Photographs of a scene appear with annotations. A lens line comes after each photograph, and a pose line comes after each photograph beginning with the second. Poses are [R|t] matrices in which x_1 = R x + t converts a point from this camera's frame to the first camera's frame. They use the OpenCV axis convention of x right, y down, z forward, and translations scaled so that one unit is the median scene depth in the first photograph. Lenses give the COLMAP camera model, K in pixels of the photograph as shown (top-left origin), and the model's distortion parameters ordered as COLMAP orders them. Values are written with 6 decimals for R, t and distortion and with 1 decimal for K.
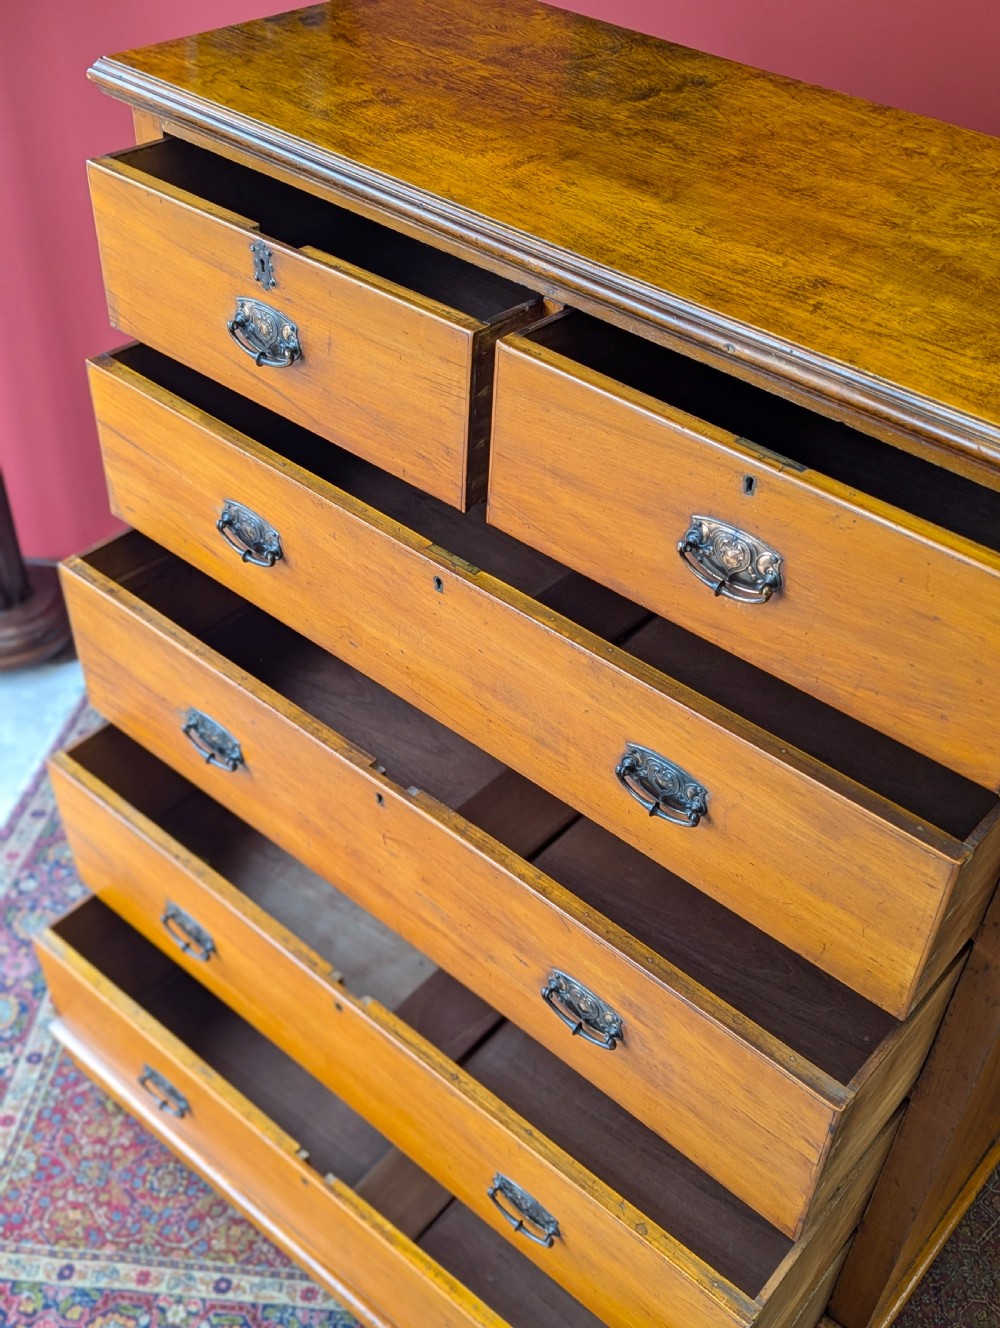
lens RADIAL K [[1427.7, 0, 503.9], [0, 1427.7, 690.1], [0, 0, 1]] dist [0.032532, 0.021174]
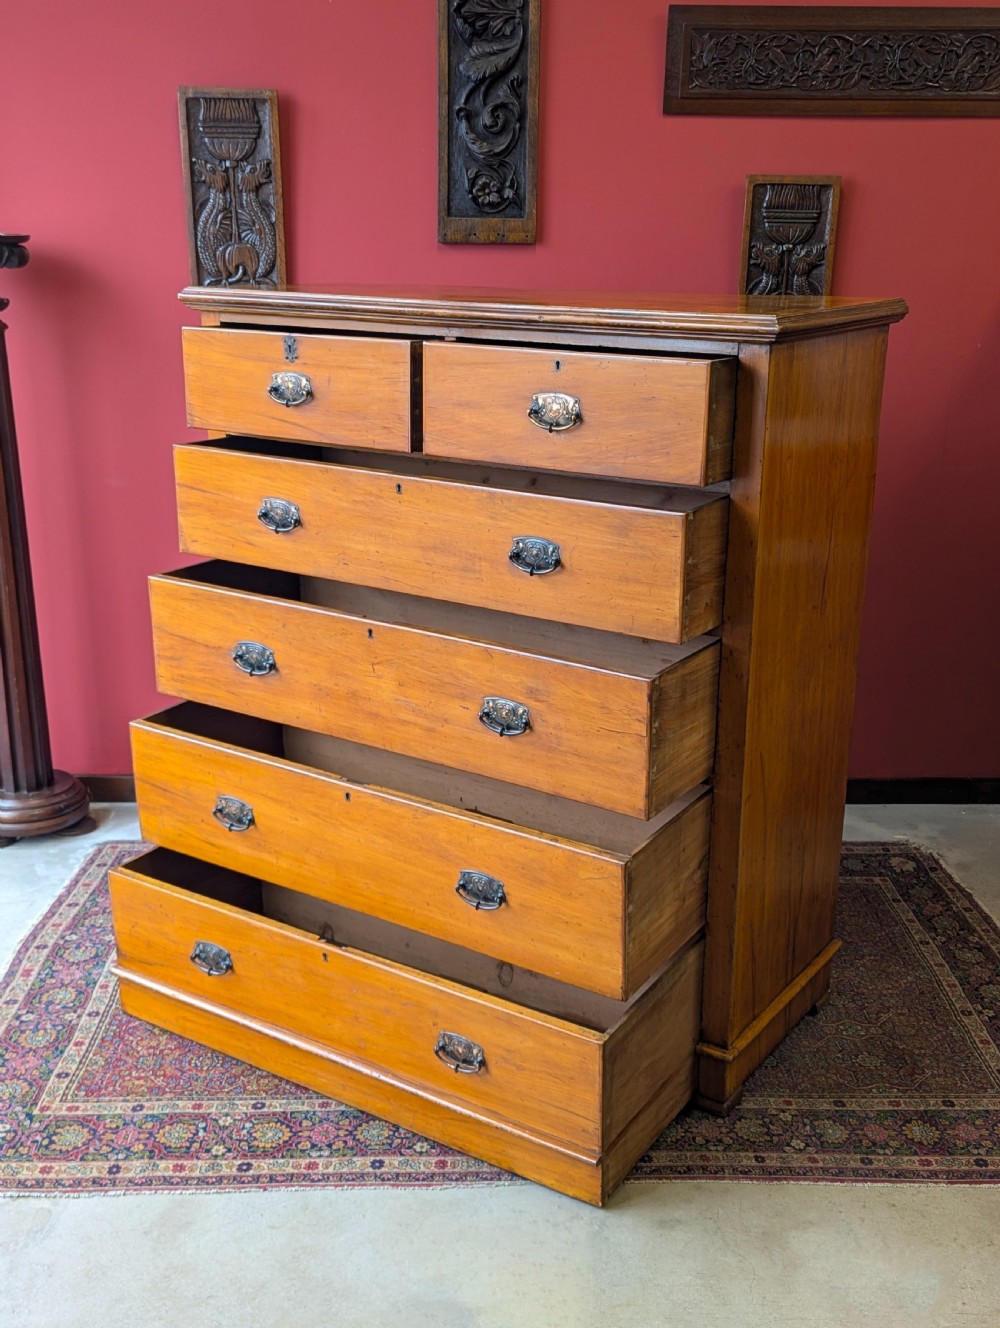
lens RADIAL K [[1460.6, 0, 504.8], [0, 1460.6, 690.2], [0, 0, 1]] dist [0.032845, 0.004497]
pose [[0.992629, -0.068177, 0.100194, -0.080424], [0.102022, 0.916320, -0.387232, 0.613227], [-0.065410, 0.394600, 0.916522, -0.403482]]
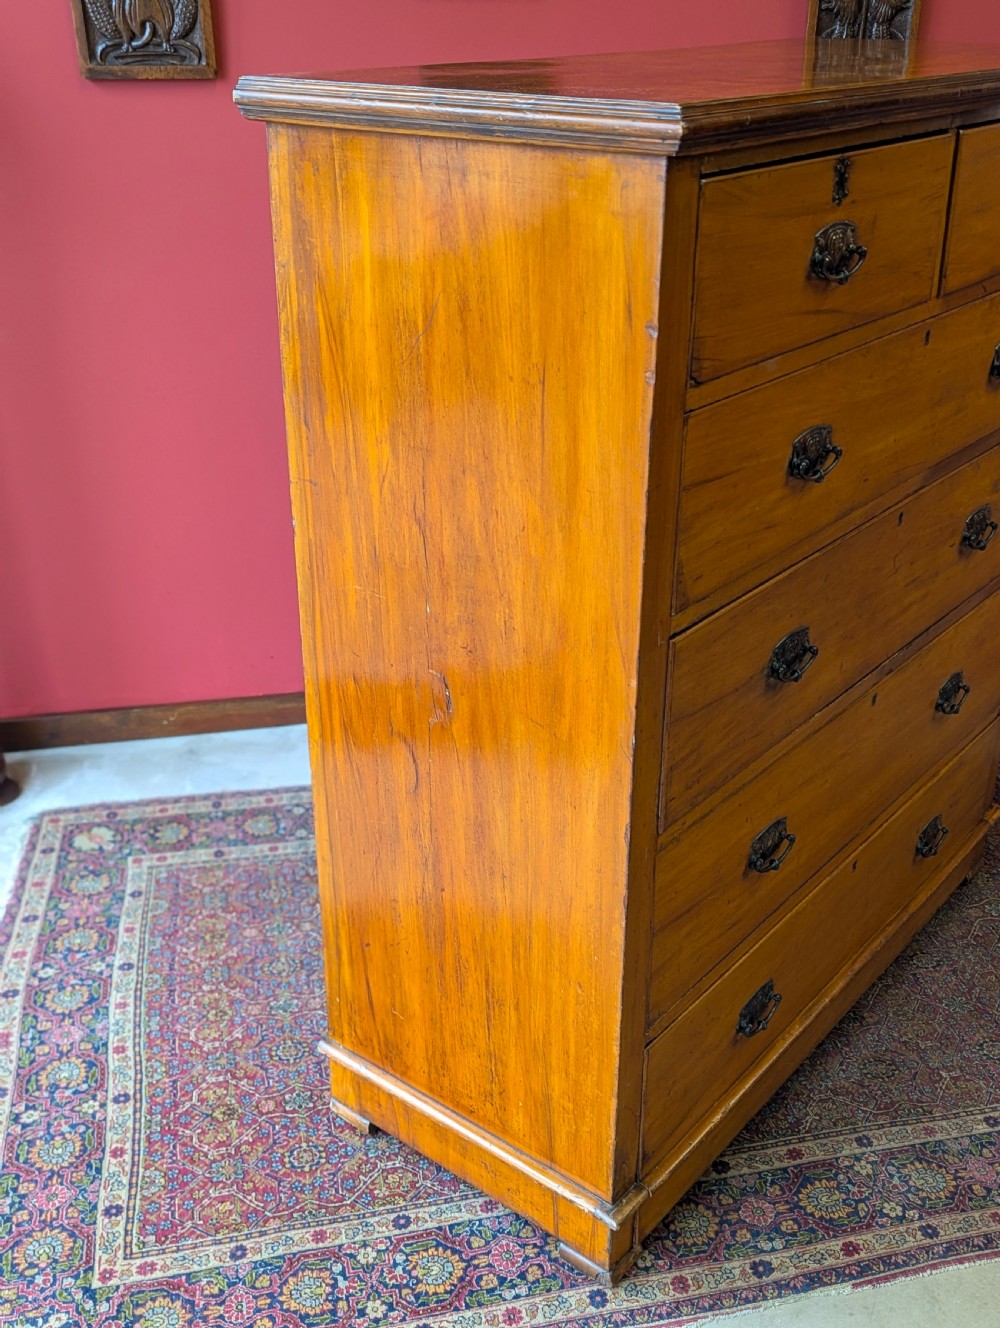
lens RADIAL K [[1425.0, 0, 523.4], [0, 1425.0, 684.2], [0, 0, 1]] dist [0.035067, 0.007527]
pose [[0.951234, -0.174724, 0.254215, -0.303086], [0.231621, 0.948855, -0.214536, 0.297070], [-0.203728, 0.262956, 0.943053, -0.035059]]
